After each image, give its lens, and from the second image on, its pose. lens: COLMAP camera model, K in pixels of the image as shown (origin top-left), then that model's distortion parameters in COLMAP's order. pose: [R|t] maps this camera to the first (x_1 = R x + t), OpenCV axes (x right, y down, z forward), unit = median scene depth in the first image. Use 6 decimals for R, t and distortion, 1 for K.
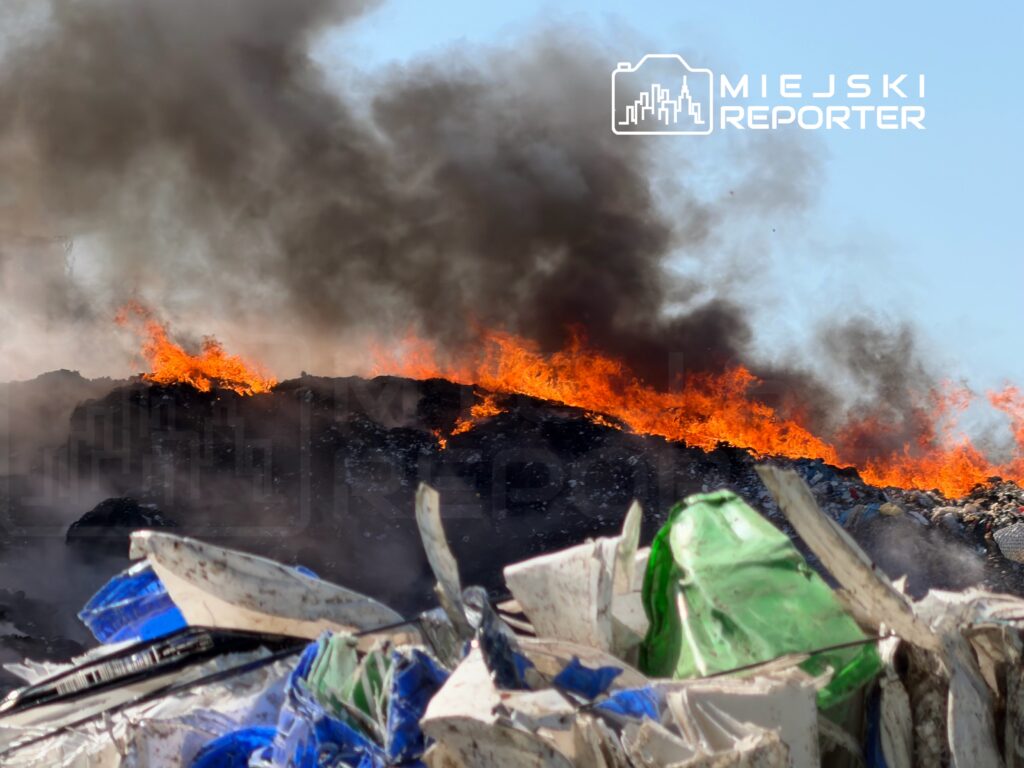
lens RADIAL K [[7672.5, 0, 512.0], [0, 7672.5, 384.0], [0, 0, 1]] dist [0.027083, 4.078644]
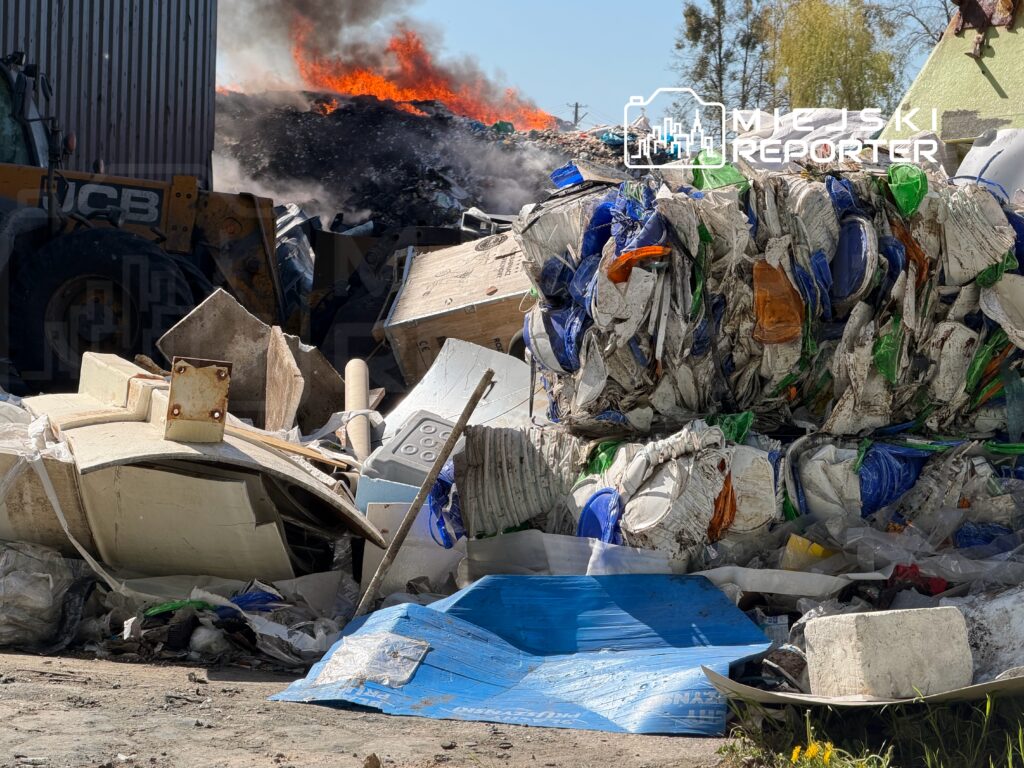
lens RADIAL K [[3200.5, 0, 455.8], [0, 3200.5, 385.5], [0, 0, 1]] dist [0.000542, 2.709050]
pose [[0.998994, -0.018194, 0.040976, -0.202224], [0.014351, 0.995638, 0.092190, -0.022472], [-0.042475, -0.091510, 0.994898, -0.869392]]
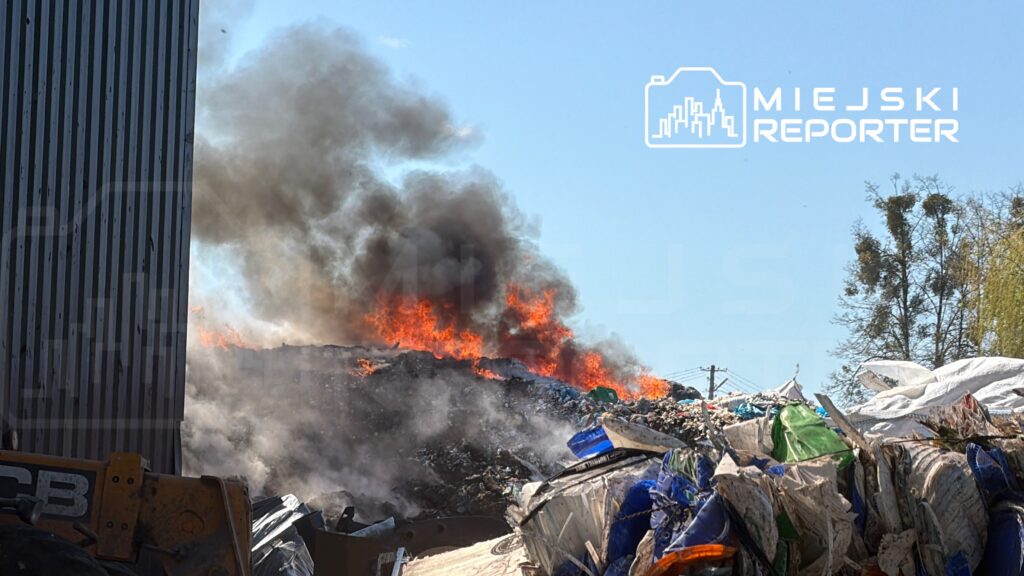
lens RADIAL K [[4293.8, 0, 512.0], [0, 4293.8, 288.0], [0, 0, 1]] dist [0.349414, -4.187450]
pose [[0.999393, -0.009804, 0.033432, -0.144764], [0.010270, 0.999852, -0.013790, -0.008744], [-0.033292, 0.014125, 0.999346, -0.713537]]
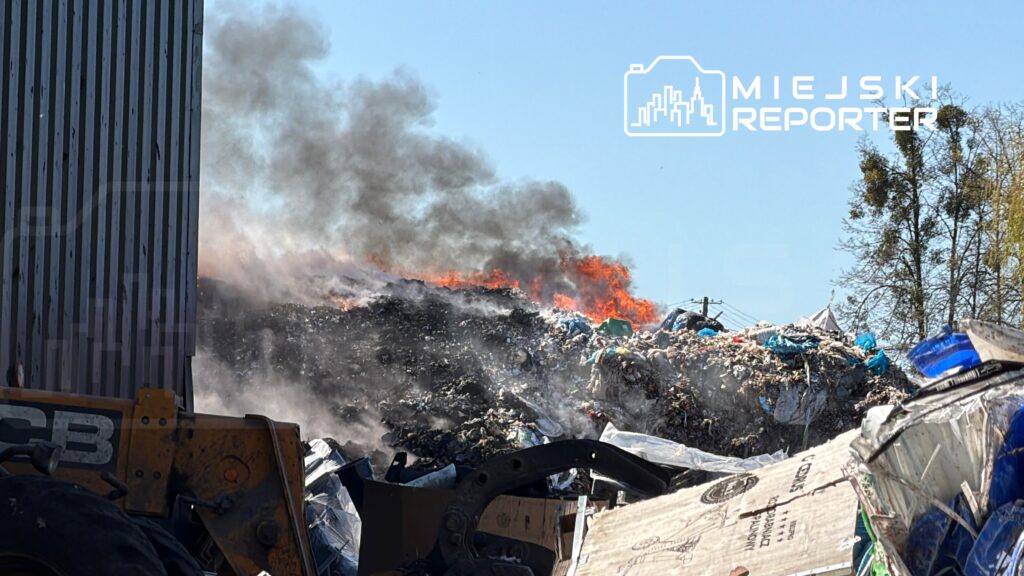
lens RADIAL K [[4761.9, 0, 512.0], [0, 4761.9, 288.0], [0, 0, 1]] dist [-0.088706, 8.293811]
pose [[0.999034, -0.018944, 0.039658, -0.250252], [0.018879, 0.999820, 0.002000, 0.004627], [-0.039688, -0.001250, 0.999211, -0.436113]]
